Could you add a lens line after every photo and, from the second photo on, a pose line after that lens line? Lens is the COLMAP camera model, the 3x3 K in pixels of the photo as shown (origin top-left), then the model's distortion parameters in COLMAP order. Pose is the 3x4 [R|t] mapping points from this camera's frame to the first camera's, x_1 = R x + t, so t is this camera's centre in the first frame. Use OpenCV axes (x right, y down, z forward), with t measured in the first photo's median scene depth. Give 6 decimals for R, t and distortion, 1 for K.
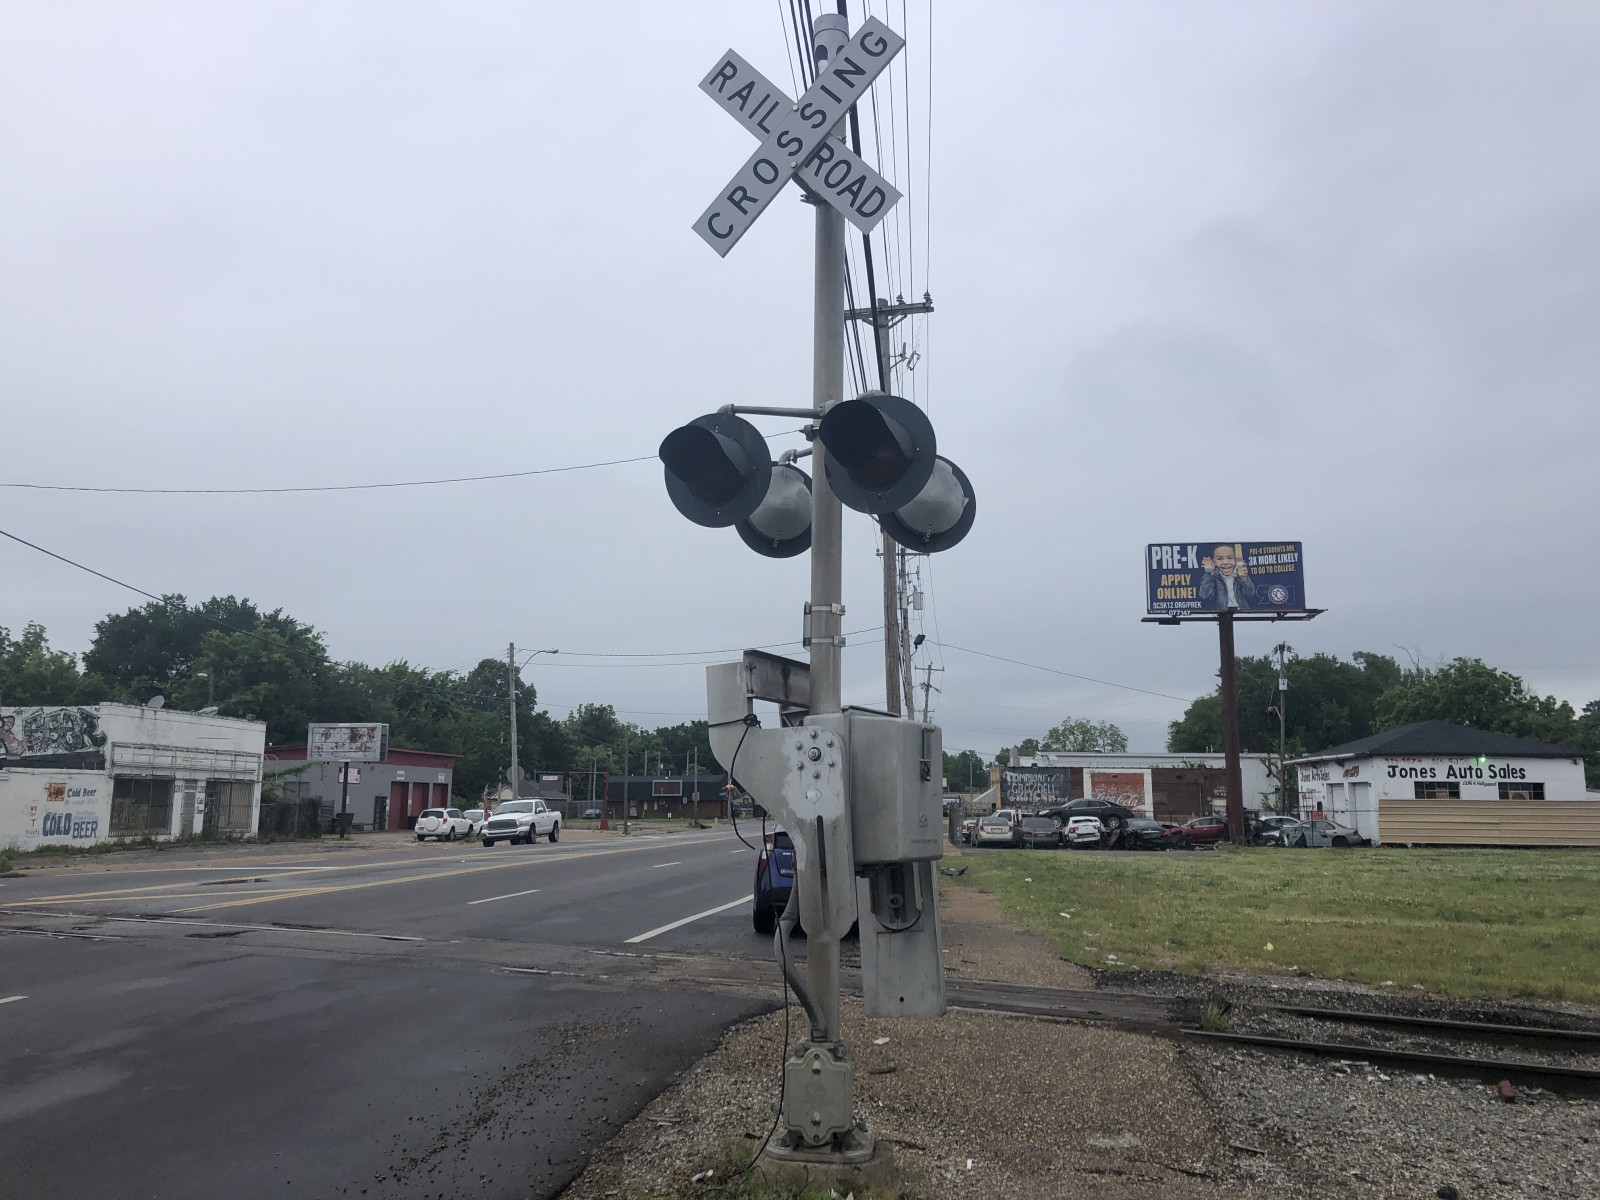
lens RADIAL K [[1274.1, 0, 800.2], [0, 1274.1, 565.4], [0, 0, 1]] dist [0.059286, -0.073322]
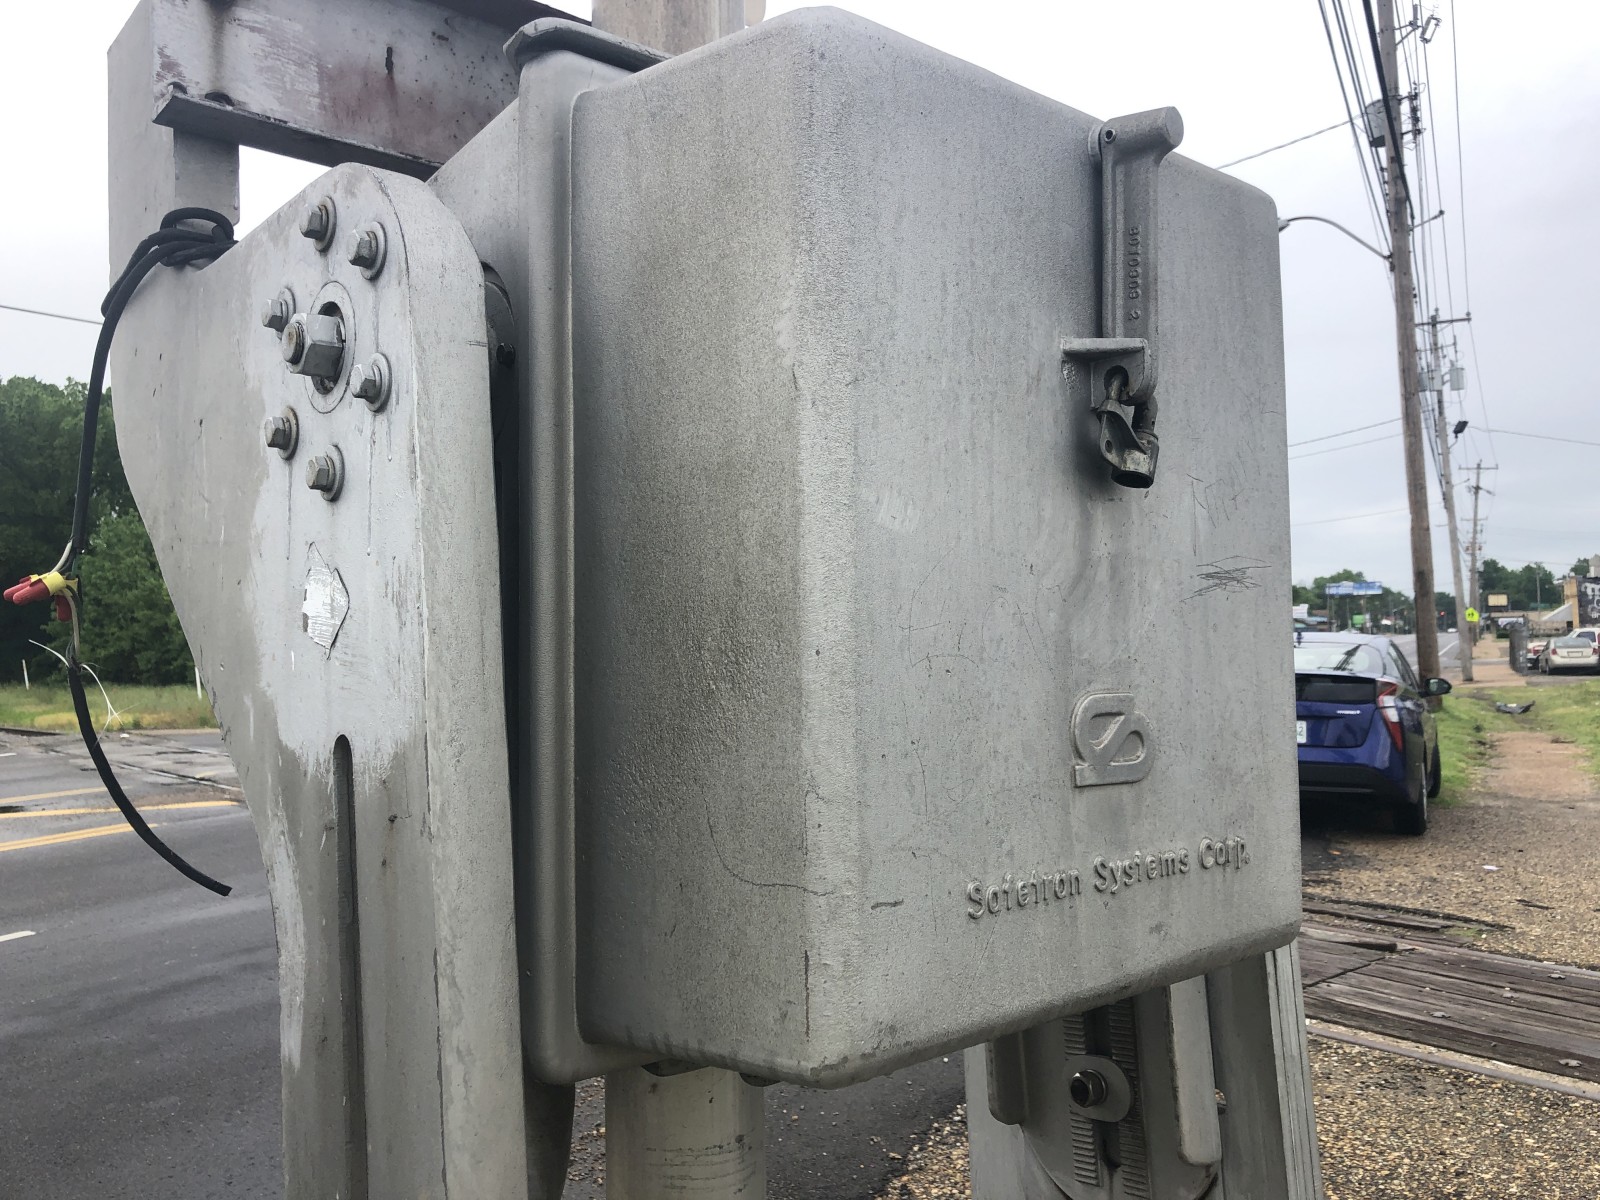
lens RADIAL K [[1296.4, 0, 794.8], [0, 1296.4, 575.4], [0, 0, 1]] dist [0.057772, -0.068679]
pose [[0.926523, -0.047323, -0.373251, 0.006004], [0.097942, 0.988192, 0.117833, 0.009297], [0.363267, -0.145732, 0.920217, 0.049784]]
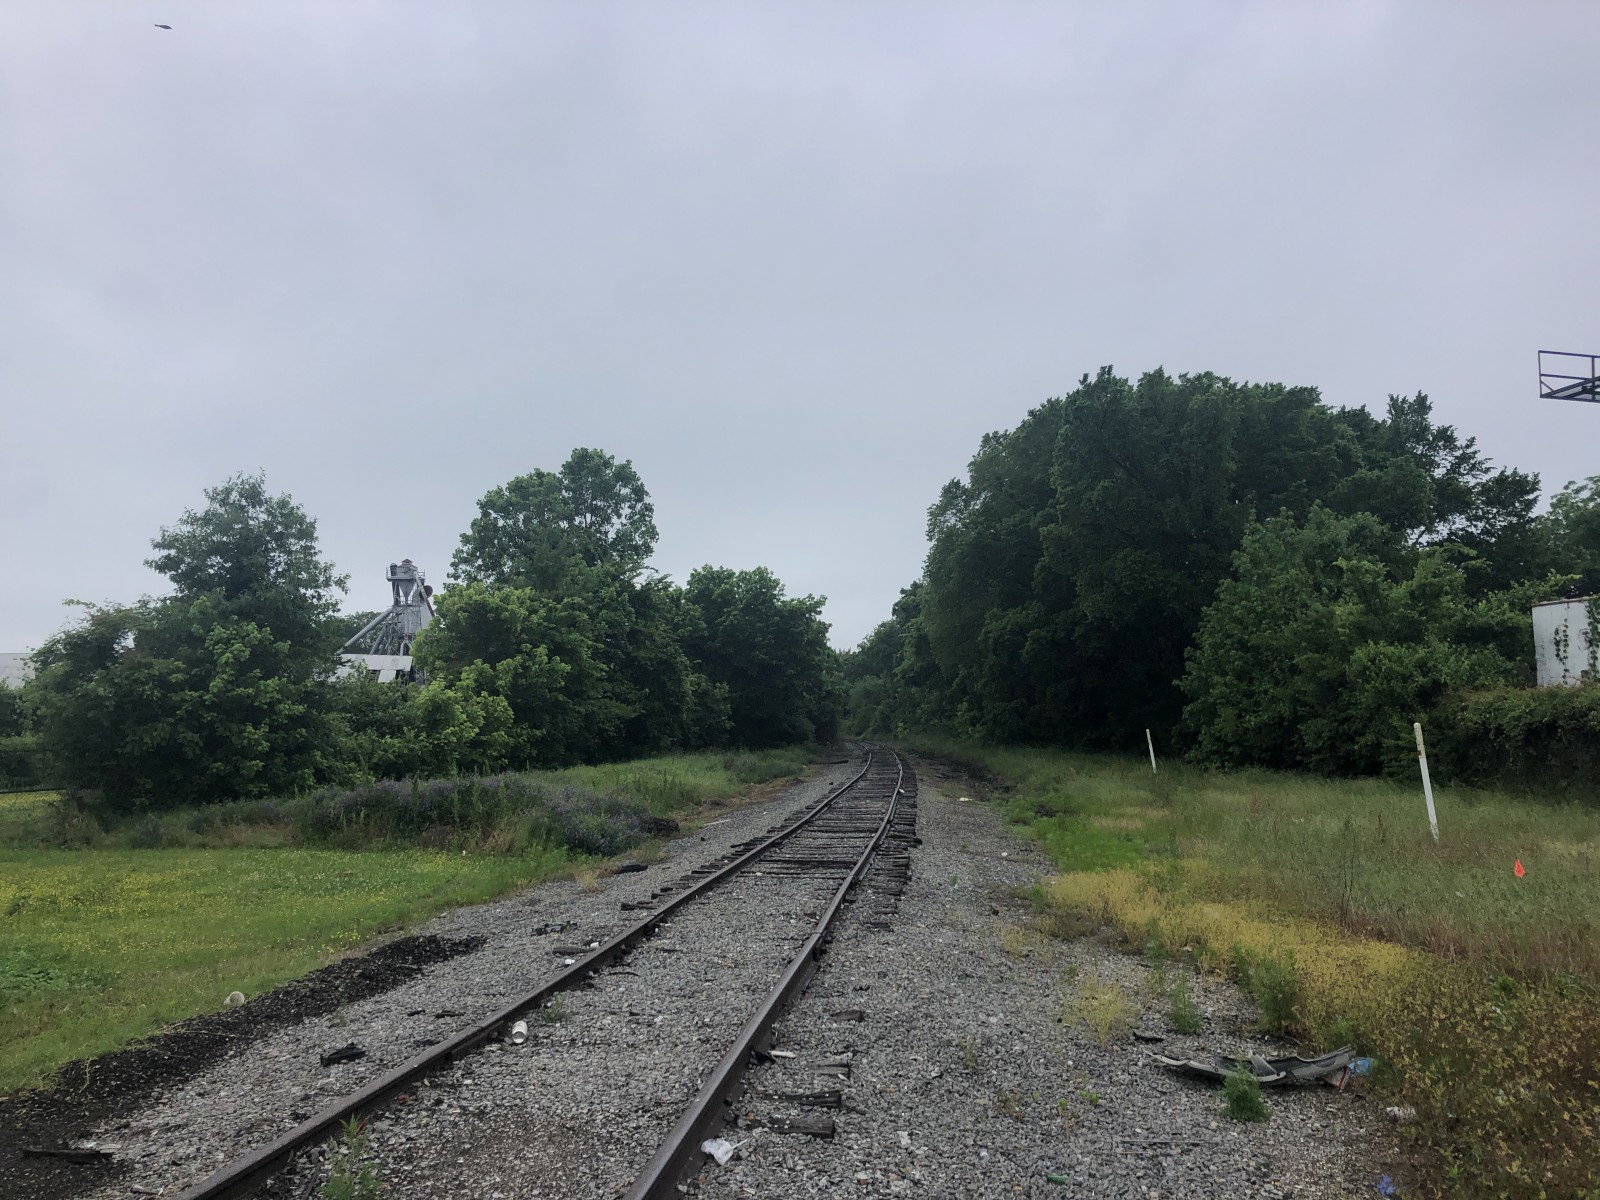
lens RADIAL K [[1276.2, 0, 803.8], [0, 1276.2, 579.8], [0, 0, 1]] dist [0.092531, -0.149084]
pose [[0.335294, -0.116154, -0.934926, -0.241659], [0.174307, 0.982886, -0.059600, 0.050586], [0.925848, -0.142981, 0.349802, 0.273174]]
